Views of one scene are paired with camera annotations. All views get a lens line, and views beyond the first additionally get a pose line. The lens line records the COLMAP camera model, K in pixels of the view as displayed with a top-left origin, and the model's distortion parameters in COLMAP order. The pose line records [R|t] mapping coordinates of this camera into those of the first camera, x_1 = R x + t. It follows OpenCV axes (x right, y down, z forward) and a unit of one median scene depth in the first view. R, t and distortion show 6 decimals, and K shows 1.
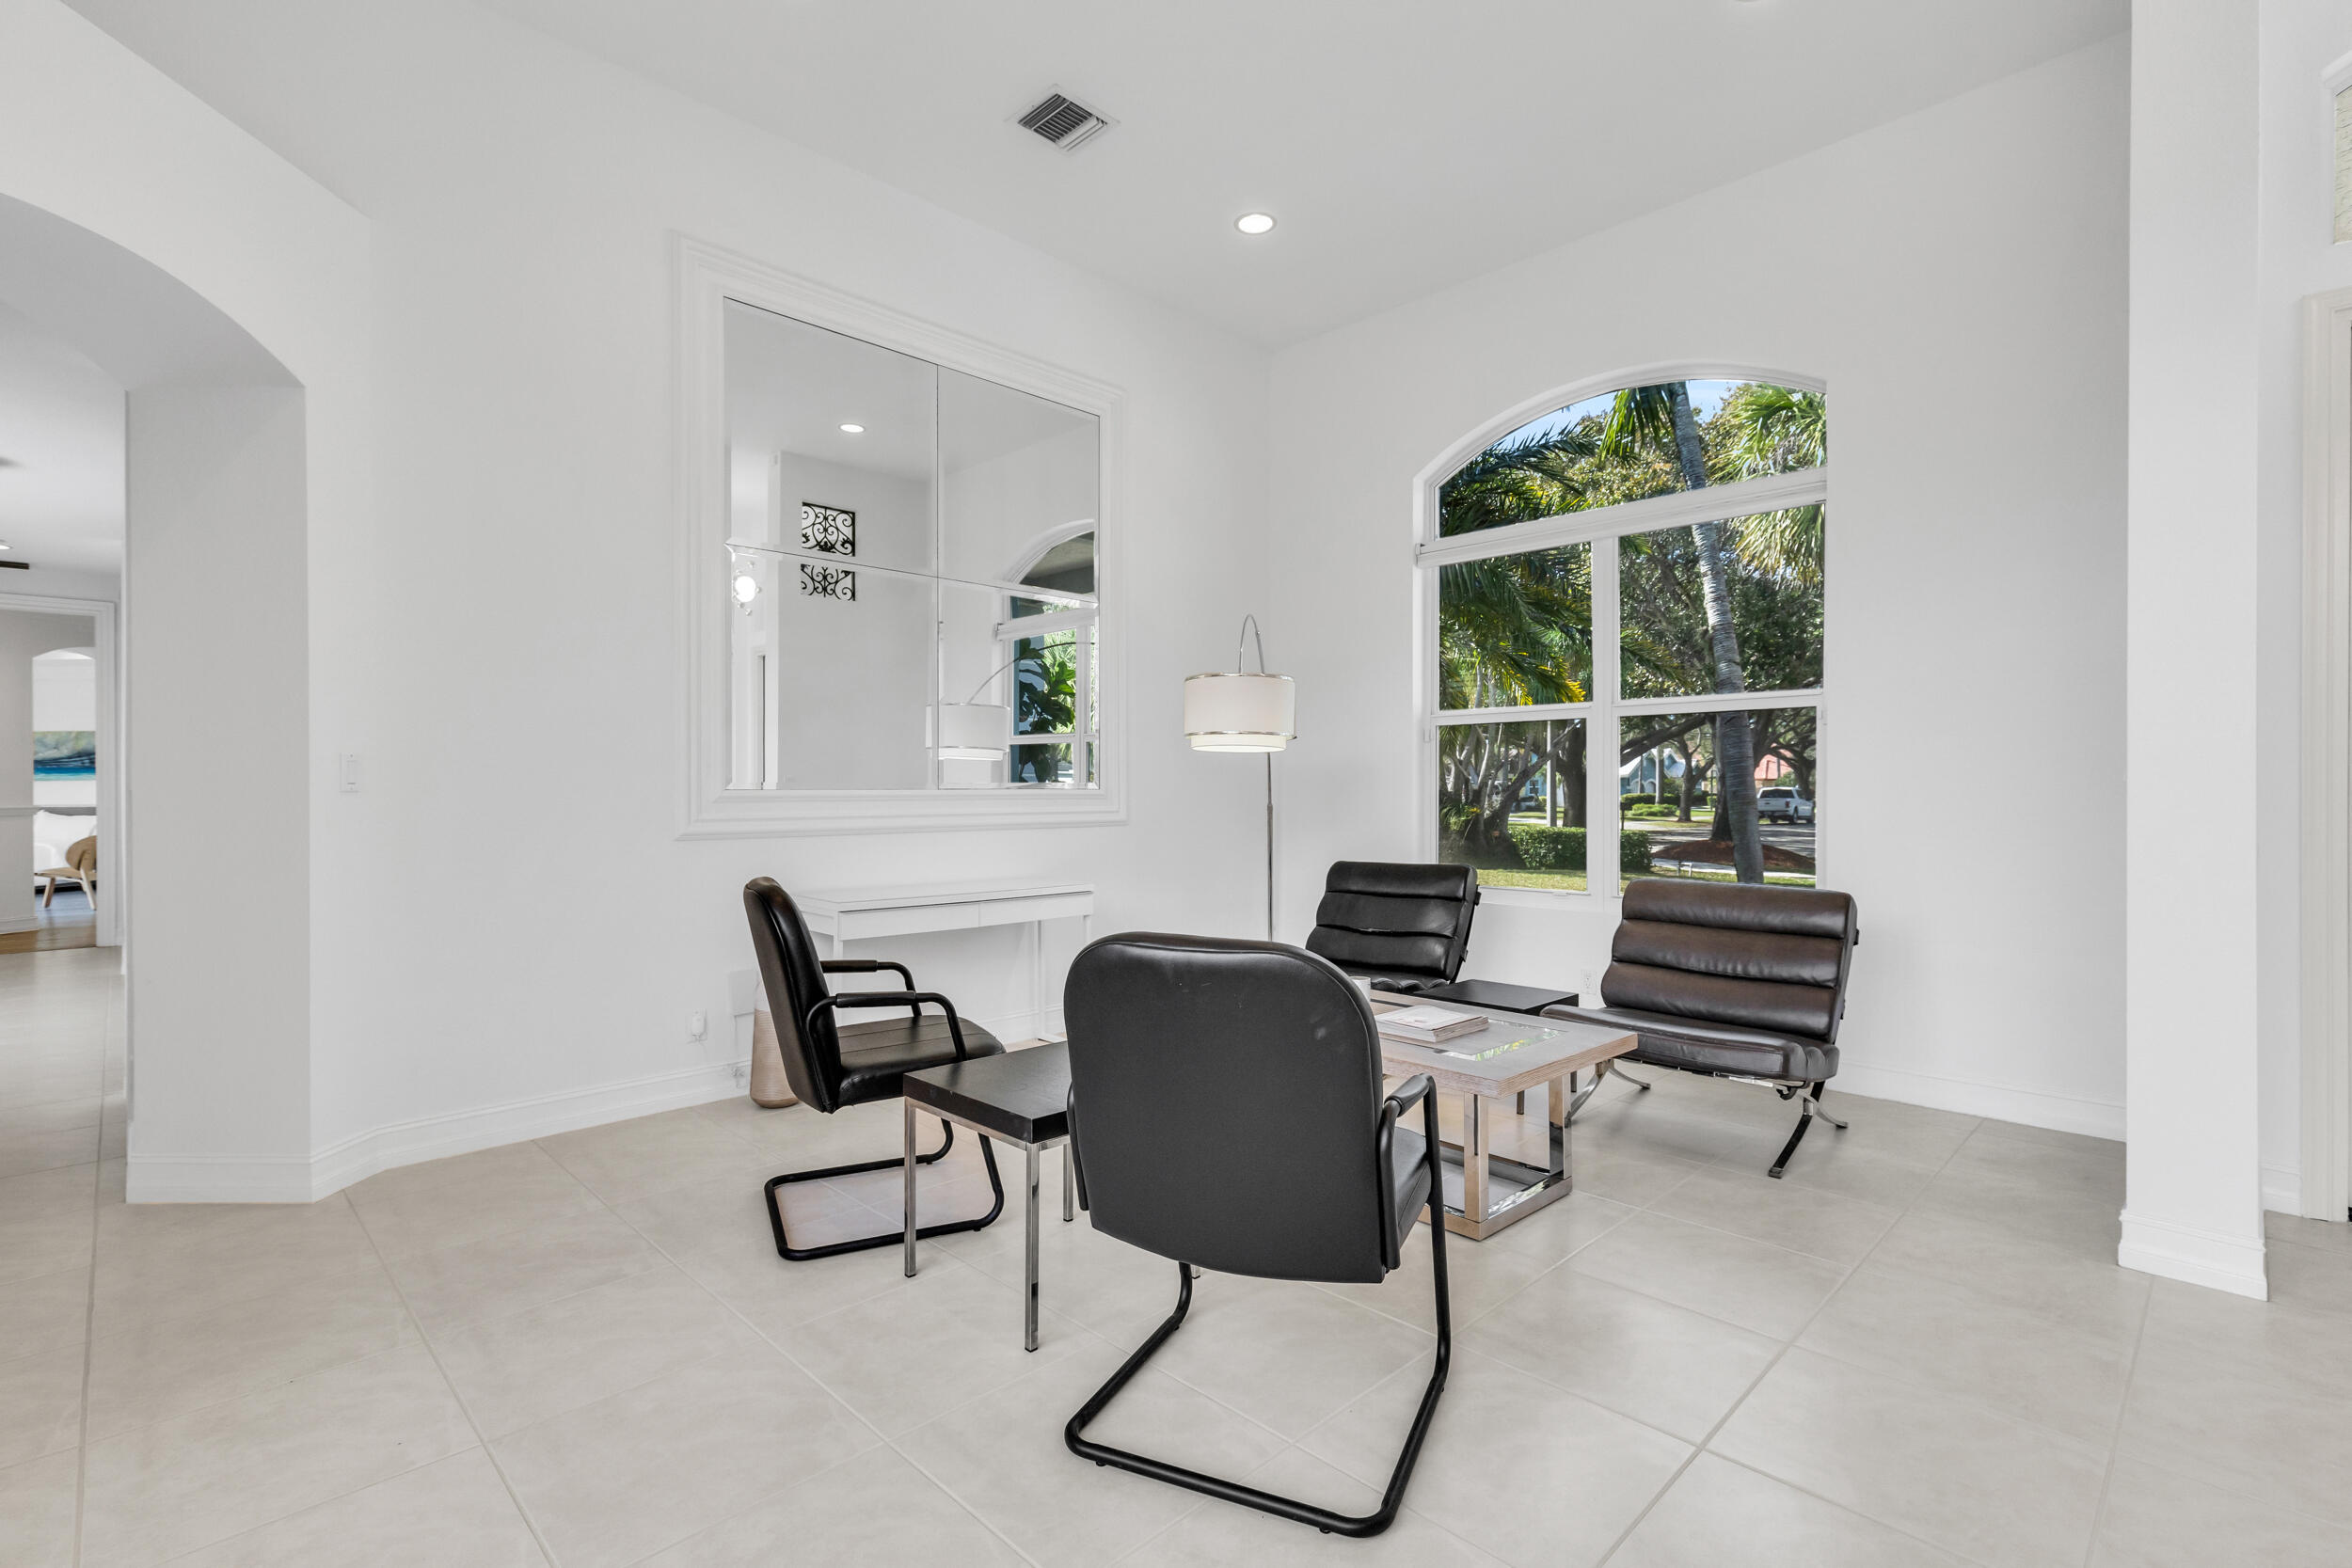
lens RADIAL K [[1067.1, 0, 1152.8], [0, 1067.1, 782.3], [0, 0, 1]] dist [-0.001549, -0.000547]
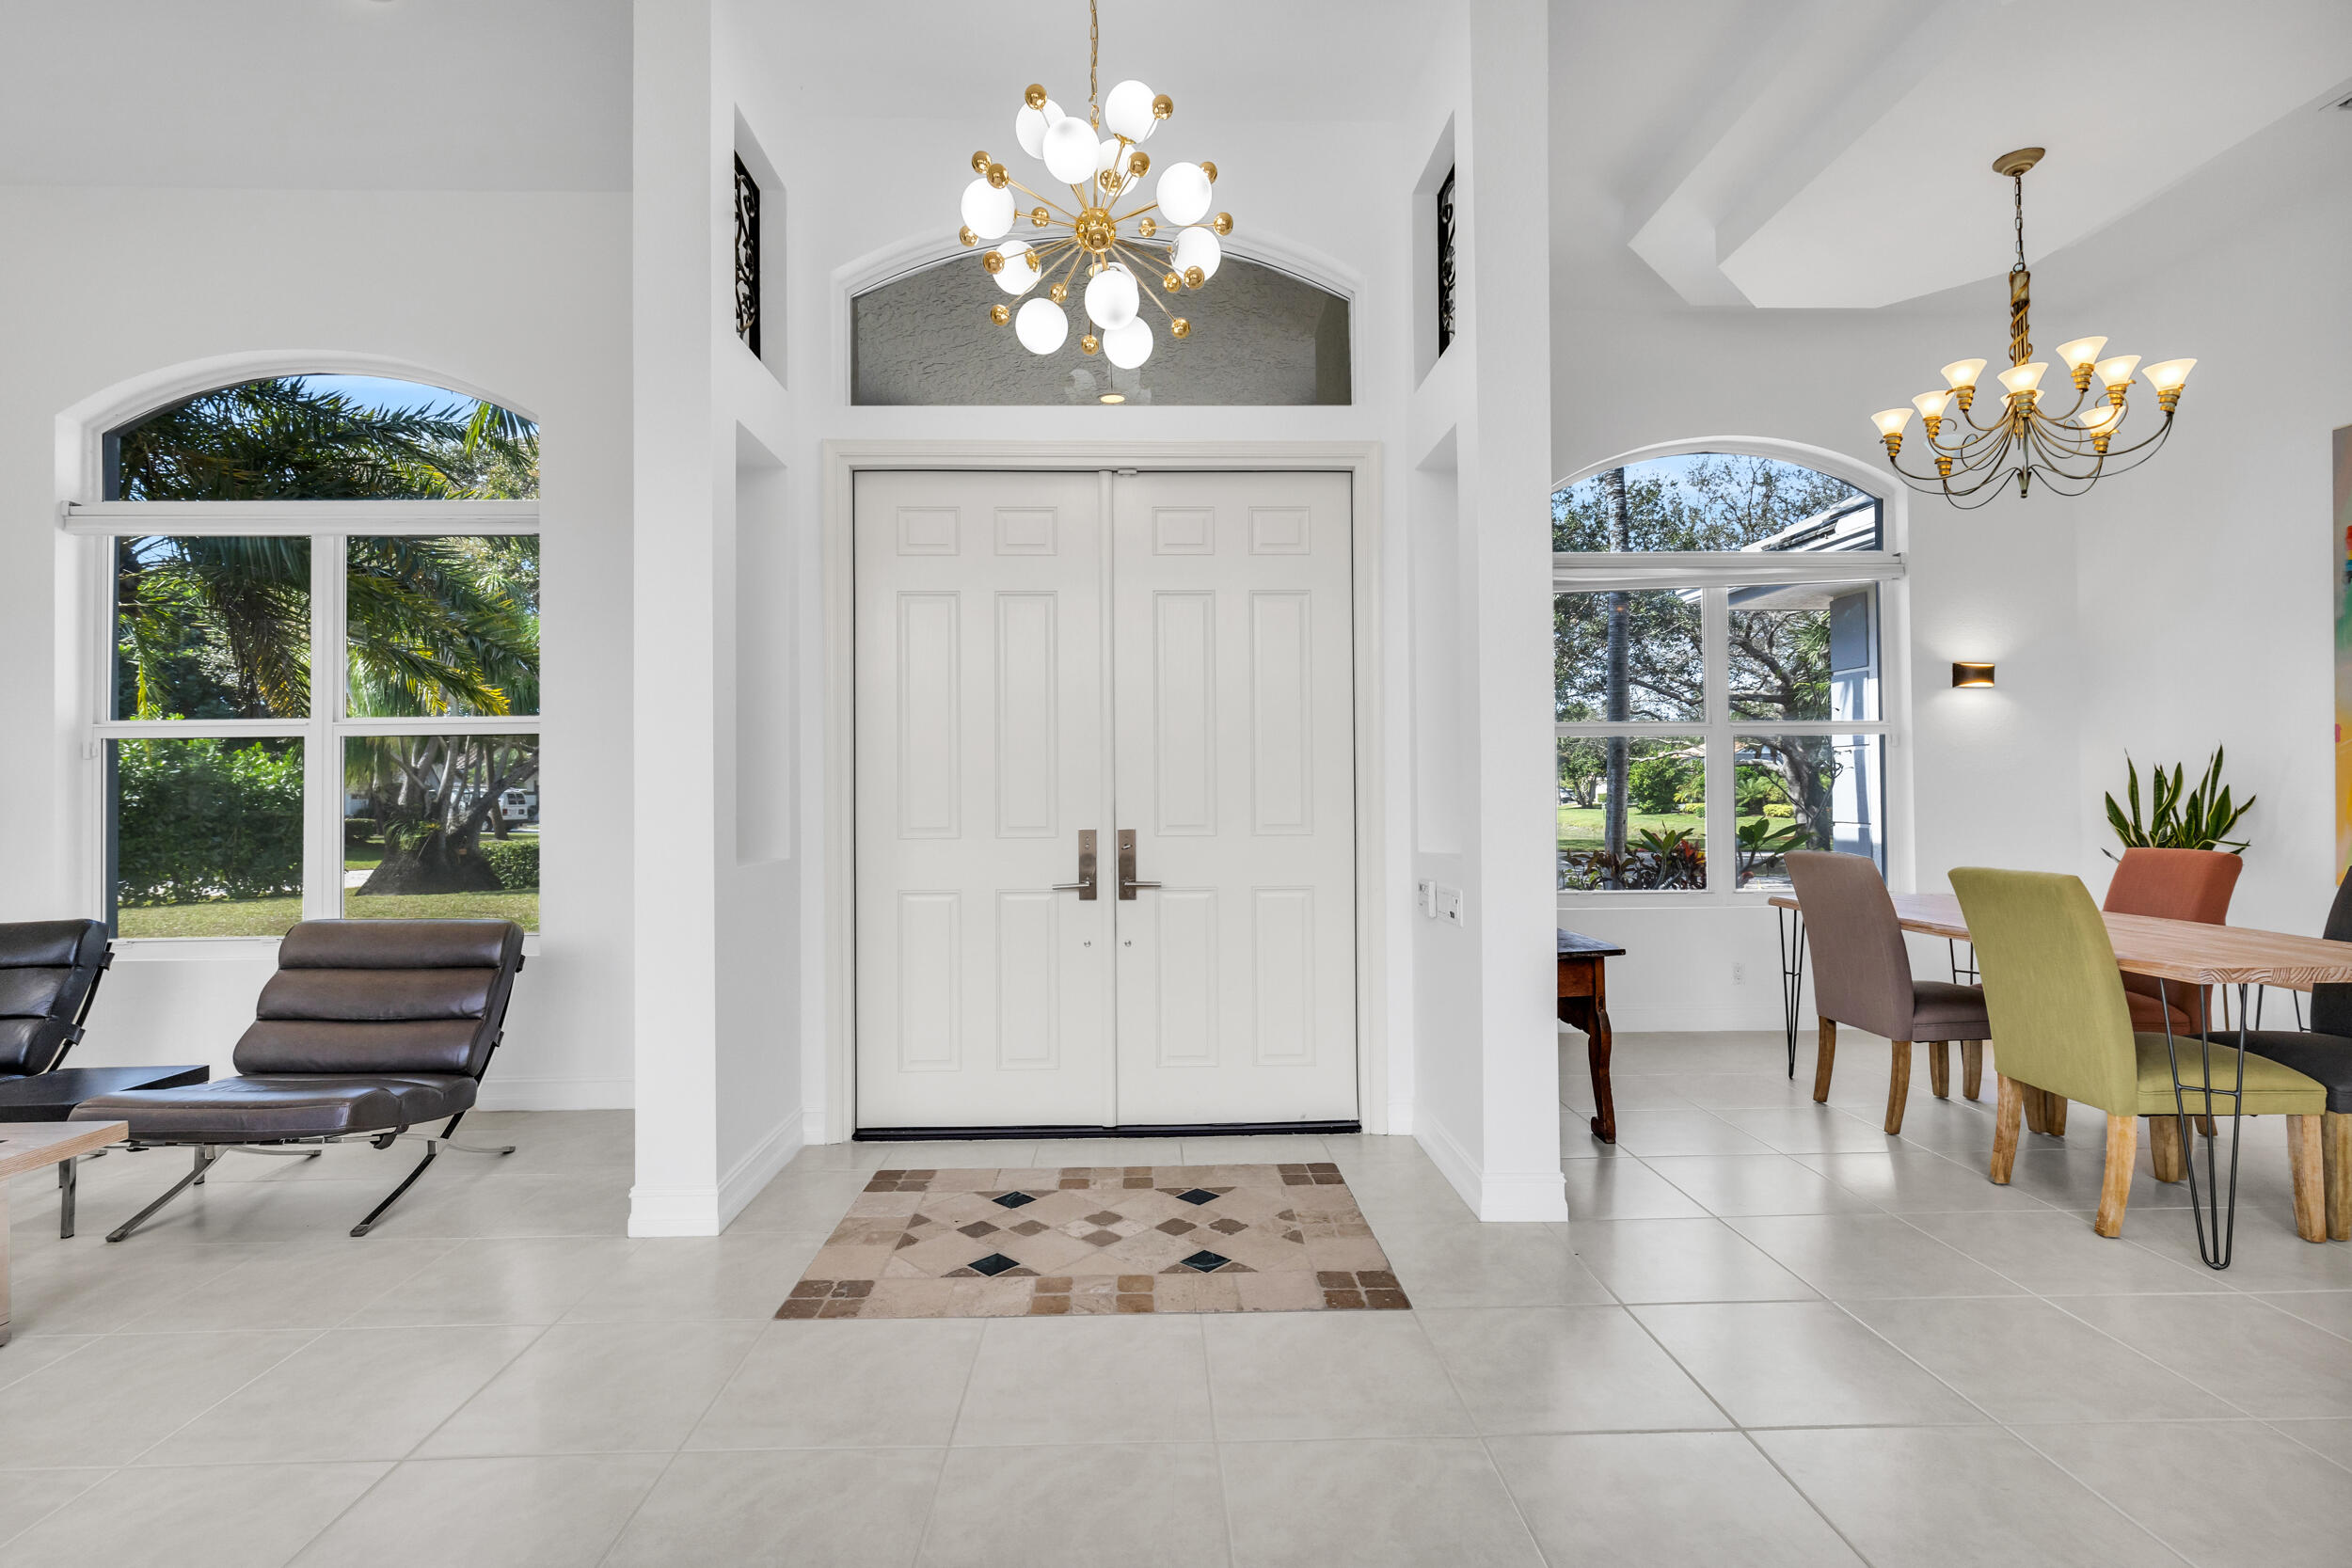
lens RADIAL K [[1067.1, 0, 1152.8], [0, 1067.1, 782.3], [0, 0, 1]] dist [-0.001549, -0.000547]
pose [[0.675845, -0.000424, 0.737044, 0.245478], [0.004498, 0.999984, -0.003549, -0.017124], [-0.737030, 0.005714, 0.675836, -0.108899]]
